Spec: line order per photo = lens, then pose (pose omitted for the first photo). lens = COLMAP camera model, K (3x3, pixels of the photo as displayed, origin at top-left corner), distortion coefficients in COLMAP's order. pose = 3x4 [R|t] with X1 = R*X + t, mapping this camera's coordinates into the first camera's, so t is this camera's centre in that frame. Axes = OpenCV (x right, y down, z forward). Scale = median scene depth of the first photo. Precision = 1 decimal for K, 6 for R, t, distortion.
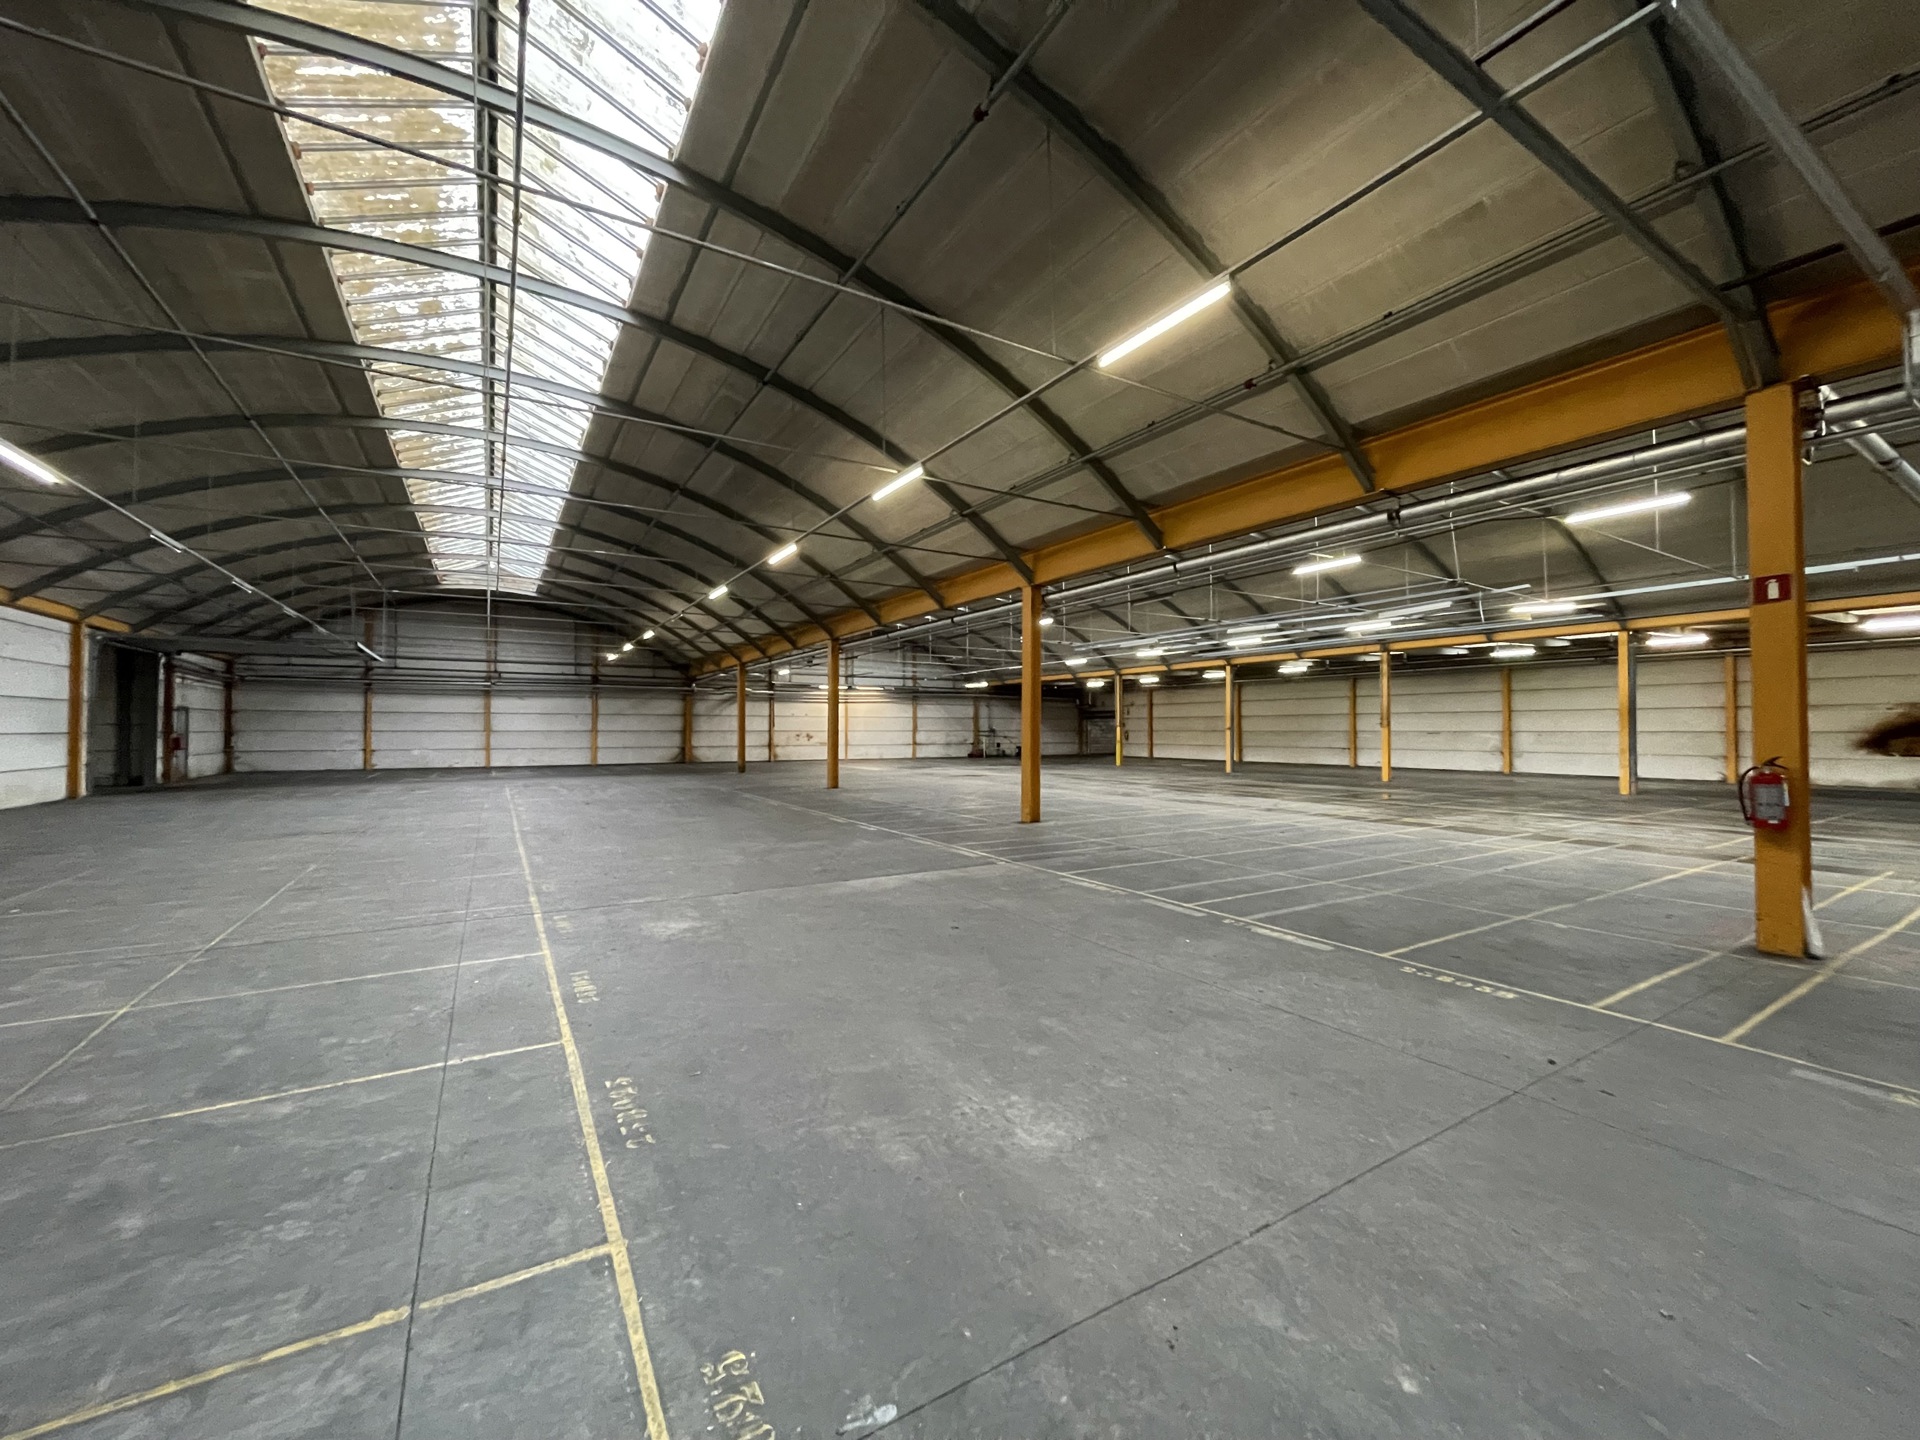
lens RADIAL K [[769.0, 0, 956.5], [0, 769.0, 718.5], [0, 0, 1]] dist [-0.005752, 0.000124]
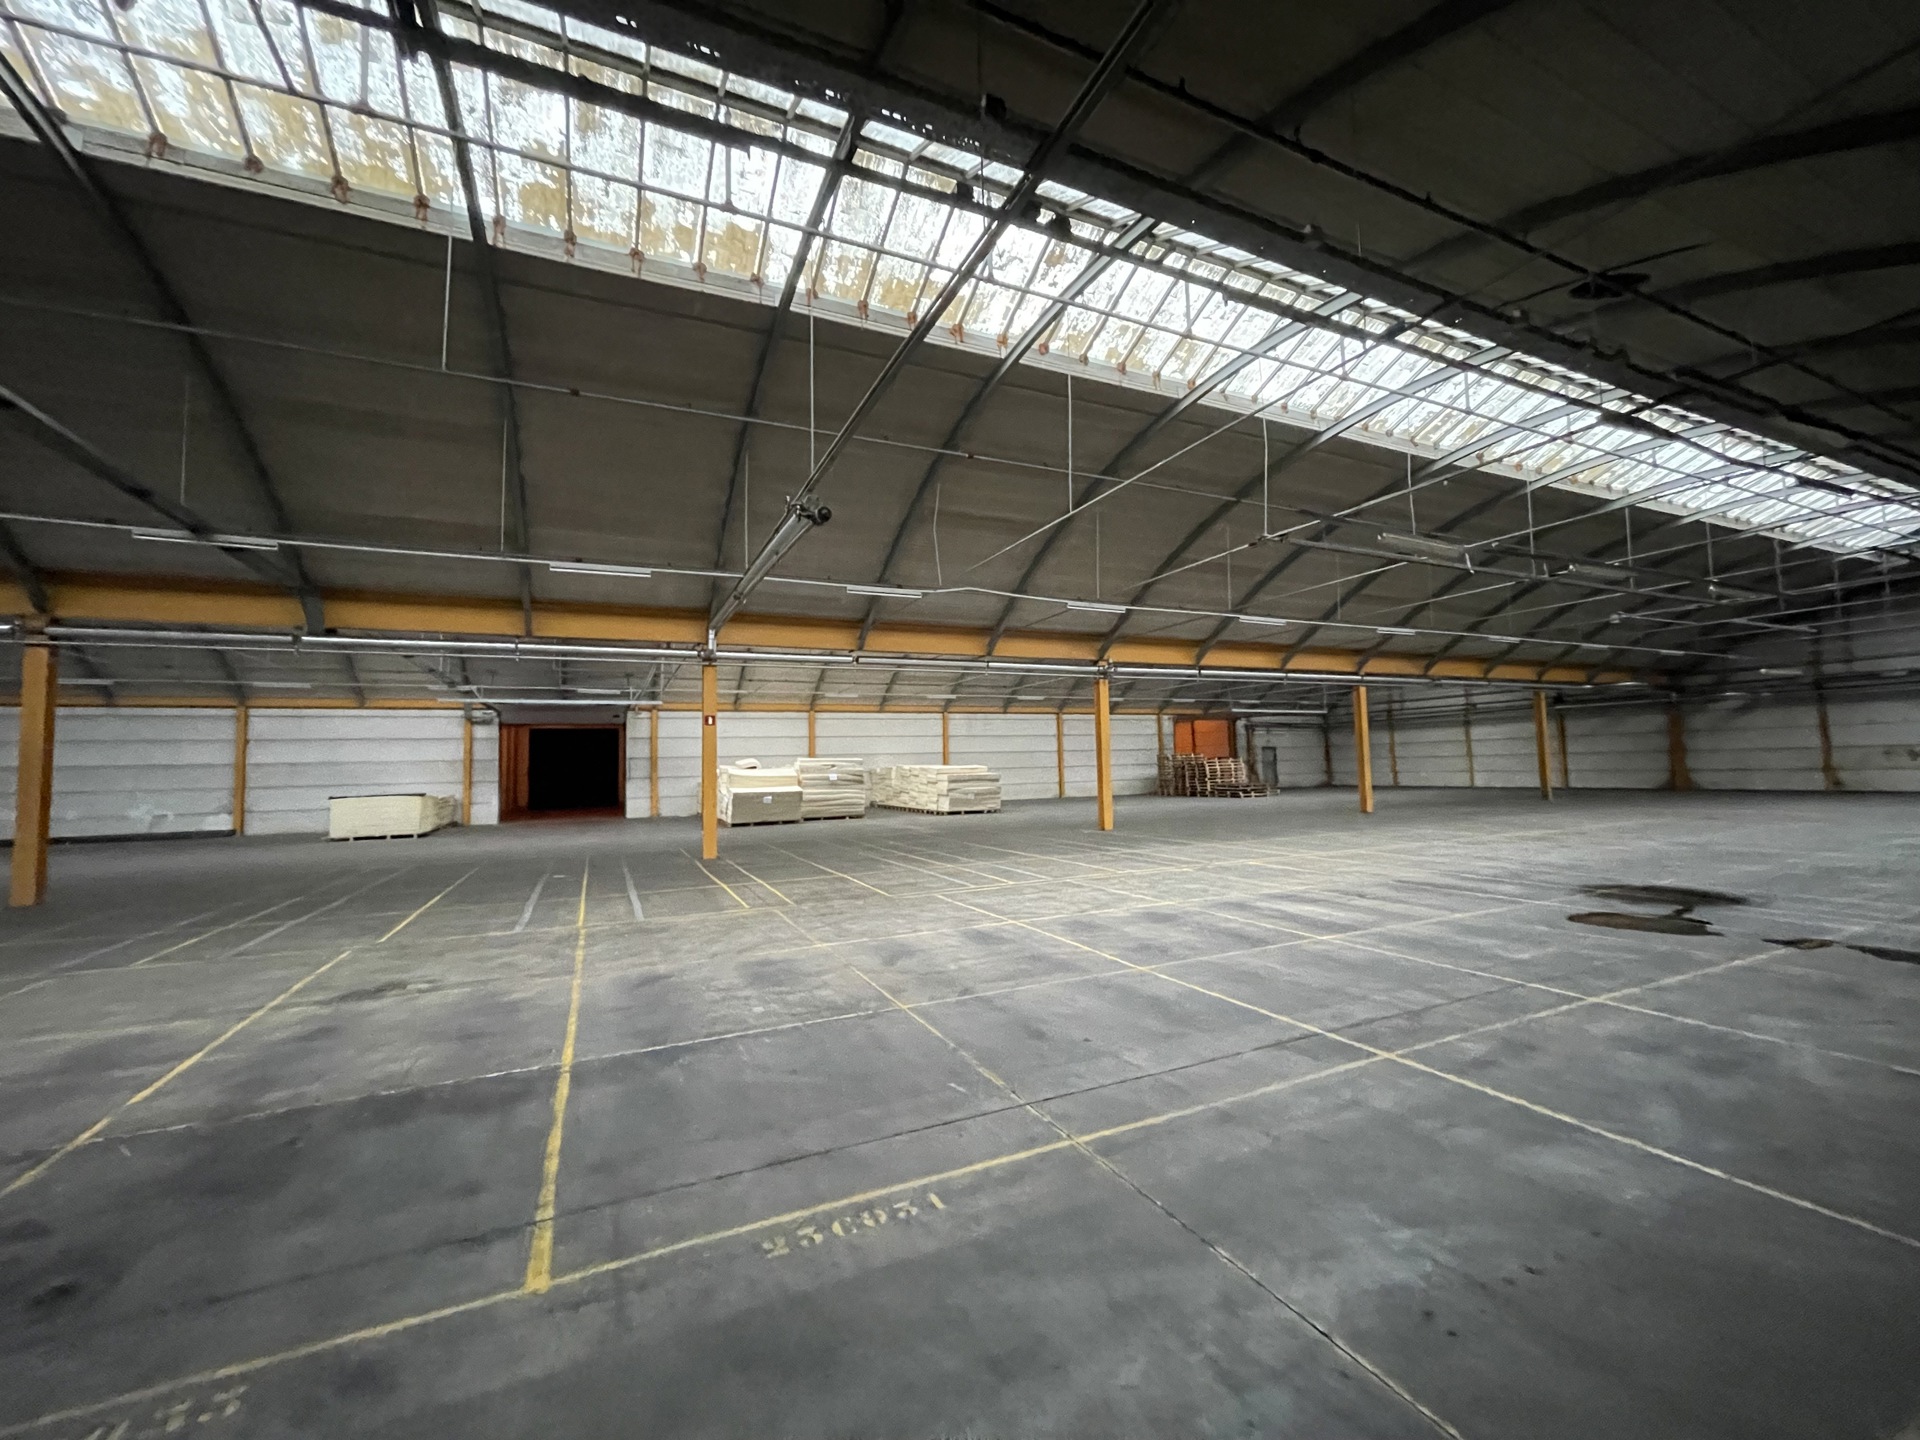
lens RADIAL K [[769.0, 0, 961.7], [0, 769.0, 718.1], [0, 0, 1]] dist [-0.005752, 0.000124]
pose [[-0.103185, -0.061528, -0.992757, 0.566198], [0.040381, 0.997003, -0.065988, 0.004714], [0.993842, -0.046898, -0.100392, 0.328494]]
